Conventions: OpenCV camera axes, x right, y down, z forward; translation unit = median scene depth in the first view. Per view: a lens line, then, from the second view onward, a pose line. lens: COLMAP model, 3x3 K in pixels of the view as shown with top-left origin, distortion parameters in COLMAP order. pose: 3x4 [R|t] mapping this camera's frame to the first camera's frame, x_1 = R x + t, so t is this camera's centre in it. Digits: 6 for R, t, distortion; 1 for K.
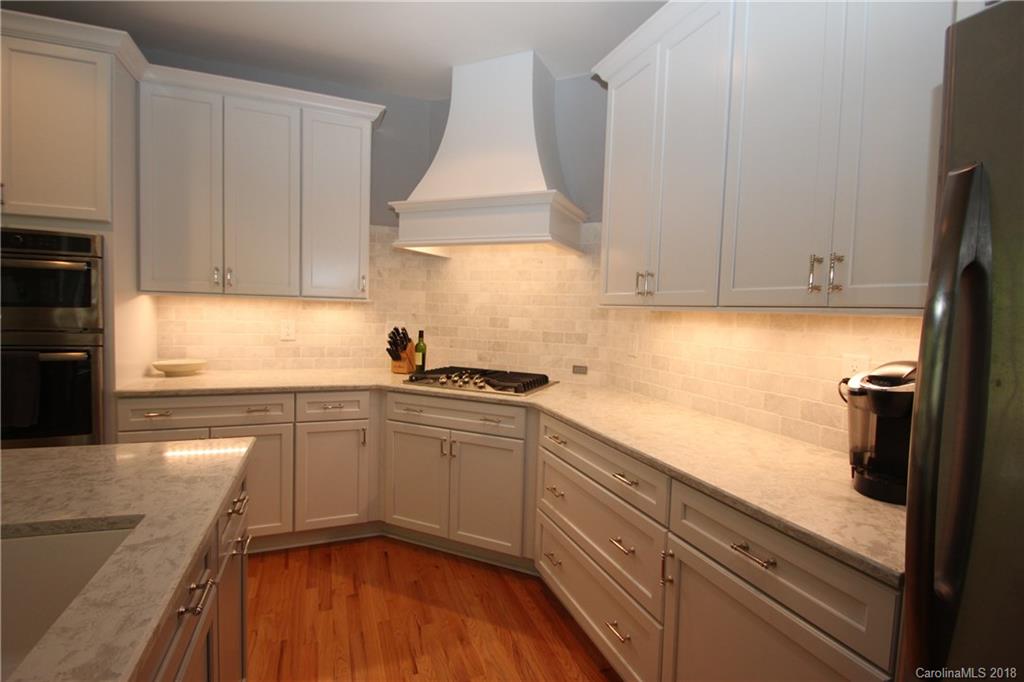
lens RADIAL K [[474.2, 0, 518.2], [0, 474.2, 337.4], [0, 0, 1]] dist [-0.000333, -0.007480]
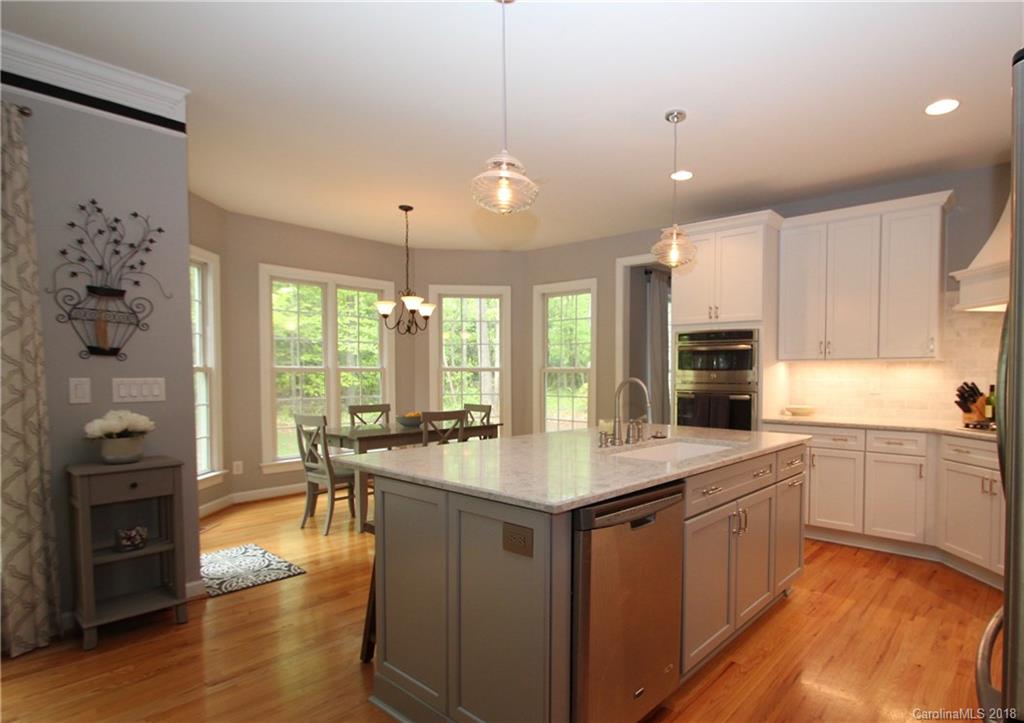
lens RADIAL K [[558.8, 0, 599.1], [0, 558.8, 392.5], [0, 0, 1]] dist [-0.000898, 0.001932]
pose [[0.497973, -0.002492, -0.867189, 0.522345], [-0.036678, 0.999041, -0.023933, 0.077169], [0.866416, 0.043725, 0.497404, -0.446582]]
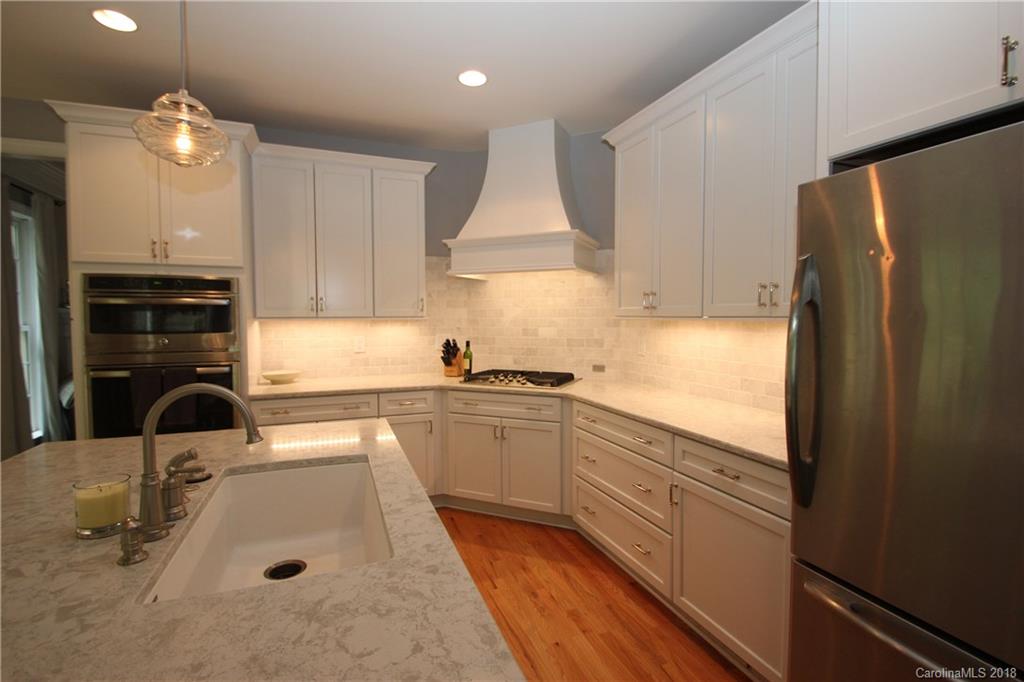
lens RADIAL K [[474.2, 0, 517.1], [0, 474.2, 338.1], [0, 0, 1]] dist [-0.000333, -0.007480]
pose [[0.999372, -0.034808, -0.006703, -0.081836], [0.034723, 0.999319, -0.012524, -0.002507], [0.007135, 0.012283, 0.999899, -0.273549]]
